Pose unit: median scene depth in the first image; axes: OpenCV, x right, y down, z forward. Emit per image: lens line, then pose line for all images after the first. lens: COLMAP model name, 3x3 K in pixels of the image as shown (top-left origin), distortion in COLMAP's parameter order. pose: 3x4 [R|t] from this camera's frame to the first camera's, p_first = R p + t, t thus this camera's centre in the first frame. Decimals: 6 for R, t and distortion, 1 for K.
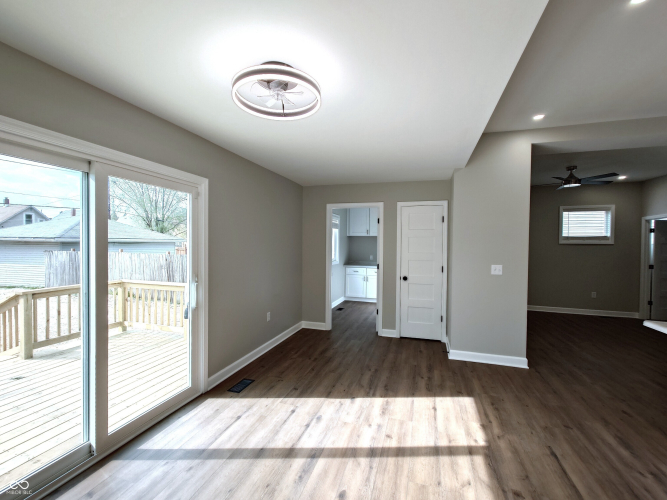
lens RADIAL K [[300.3, 0, 339.2], [0, 300.3, 249.2], [0, 0, 1]] dist [0.003427, 0.000474]
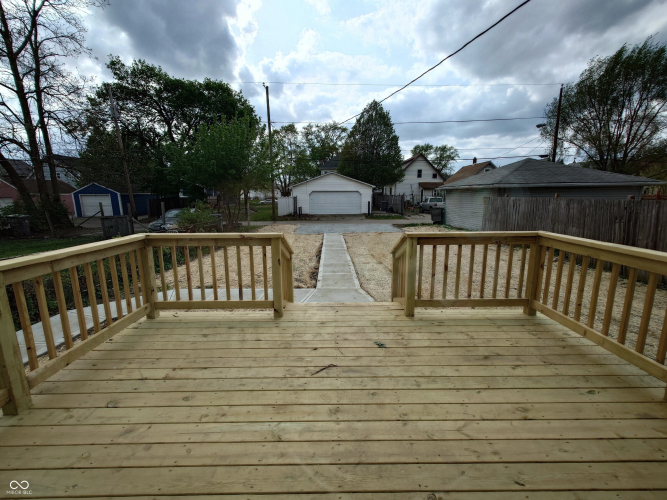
lens RADIAL K [[300.3, 0, 338.1], [0, 300.3, 254.8], [0, 0, 1]] dist [0.003427, 0.000474]
pose [[0.298440, 0.170928, -0.938998, -0.175802], [-0.007428, 0.984219, 0.176799, 0.028125], [0.954400, -0.045789, 0.295000, 0.285683]]
